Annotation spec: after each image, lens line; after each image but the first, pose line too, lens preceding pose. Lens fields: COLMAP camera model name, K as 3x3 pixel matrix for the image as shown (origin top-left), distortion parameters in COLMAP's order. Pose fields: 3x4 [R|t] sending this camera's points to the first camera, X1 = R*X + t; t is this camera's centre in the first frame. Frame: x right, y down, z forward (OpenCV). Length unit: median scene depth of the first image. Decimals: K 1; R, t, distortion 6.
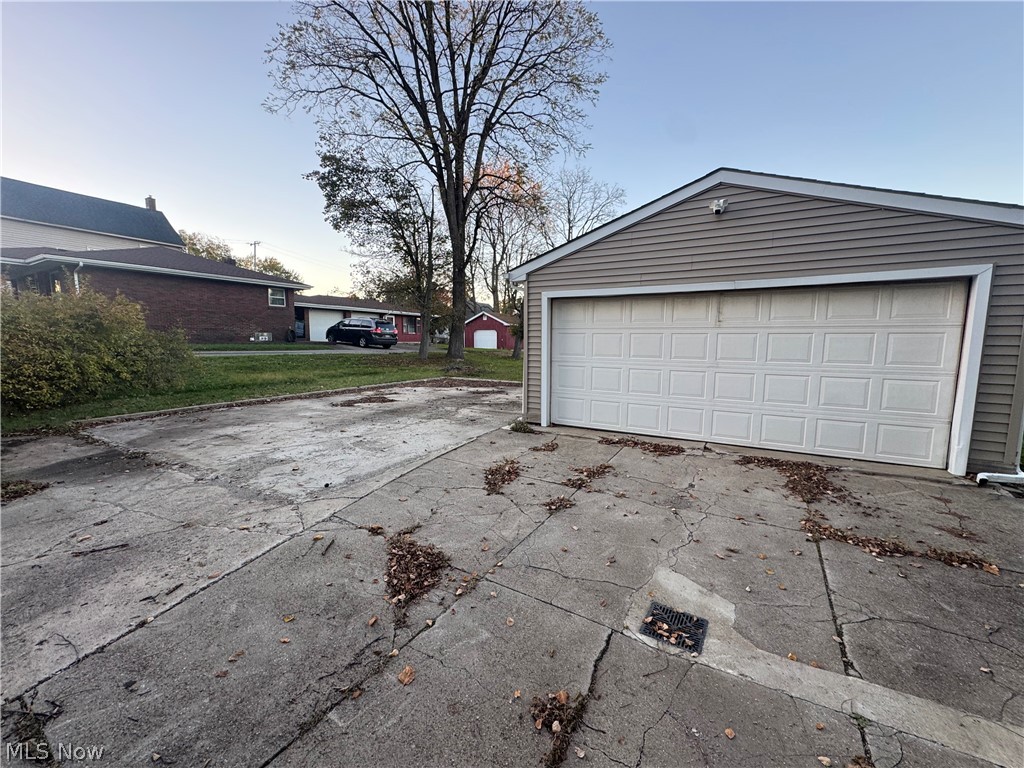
lens RADIAL K [[409.4, 0, 514.2], [0, 409.4, 384.1], [0, 0, 1]] dist [-0.003759, 0.000410]
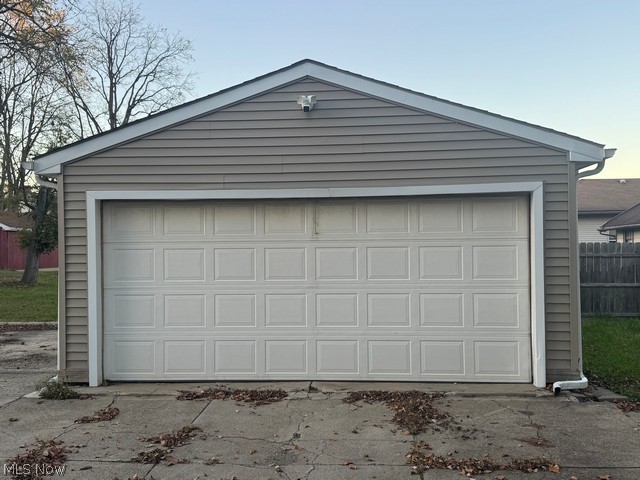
lens RADIAL K [[629.8, 0, 316.0], [0, 629.8, 240.0], [0, 0, 1]] dist [0.065155, 0.000000]
pose [[0.902066, -0.010888, 0.431460, -0.067172], [0.062491, 0.992442, -0.105608, -0.003310], [-0.427049, 0.122228, 0.895929, -0.181986]]
